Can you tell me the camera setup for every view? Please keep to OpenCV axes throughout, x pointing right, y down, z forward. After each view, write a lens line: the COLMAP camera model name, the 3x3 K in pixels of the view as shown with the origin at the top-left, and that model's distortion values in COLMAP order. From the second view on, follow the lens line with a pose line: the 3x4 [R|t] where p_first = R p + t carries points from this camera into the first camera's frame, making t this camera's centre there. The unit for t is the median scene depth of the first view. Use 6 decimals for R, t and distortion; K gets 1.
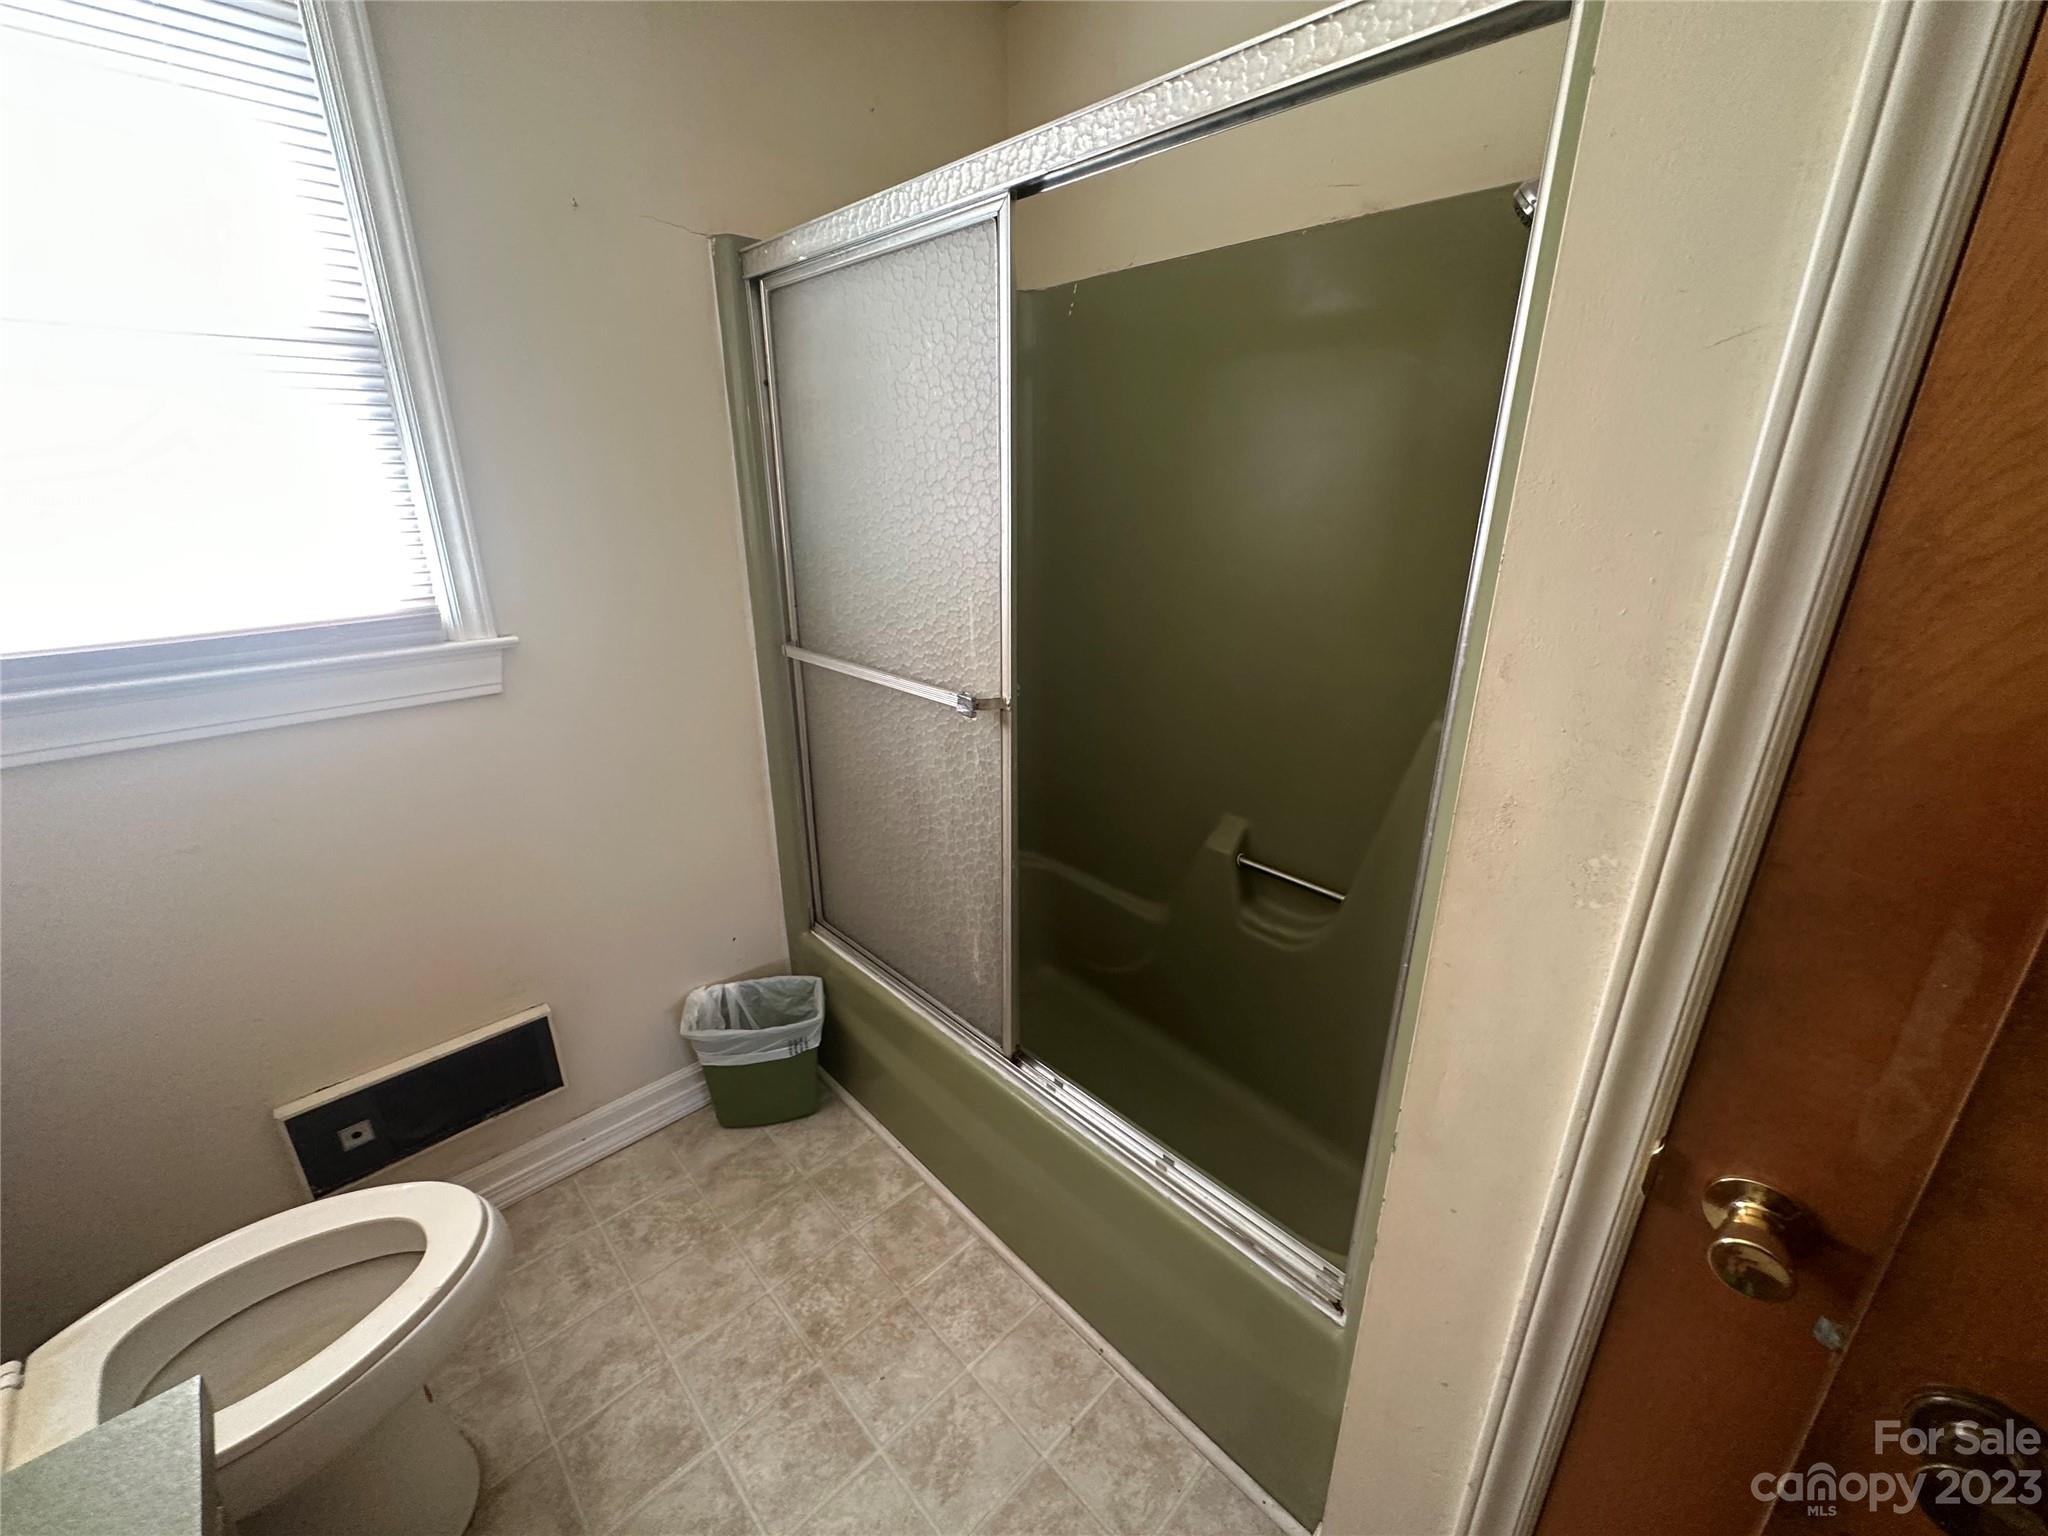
lens RADIAL K [[820.3, 0, 1023.6], [0, 820.3, 770.3], [0, 0, 1]] dist [-0.002603, 0.000940]
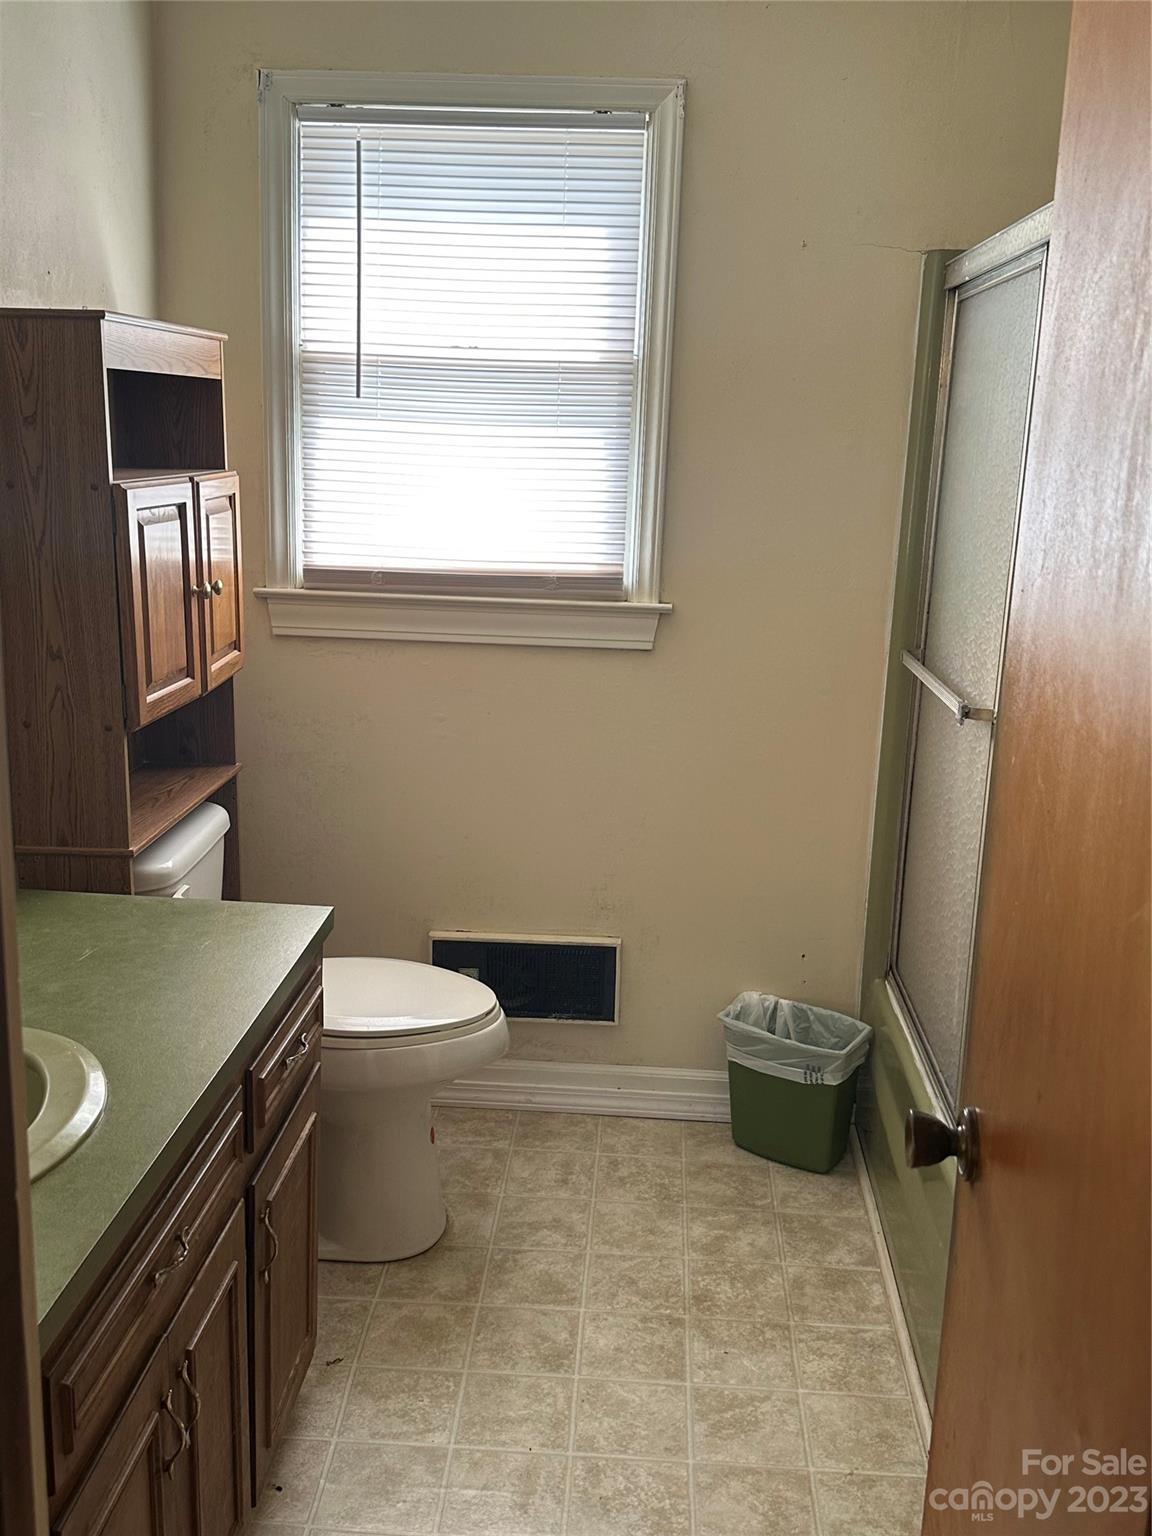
lens RADIAL K [[1469.1, 0, 574.5], [0, 1469.1, 772.7], [0, 0, 1]] dist [0.165422, 0.000000]
pose [[0.681035, 0.189024, -0.707433, 0.794523], [-0.277295, 0.960730, -0.010244, 0.123893], [0.677716, 0.203144, 0.706706, -0.516700]]
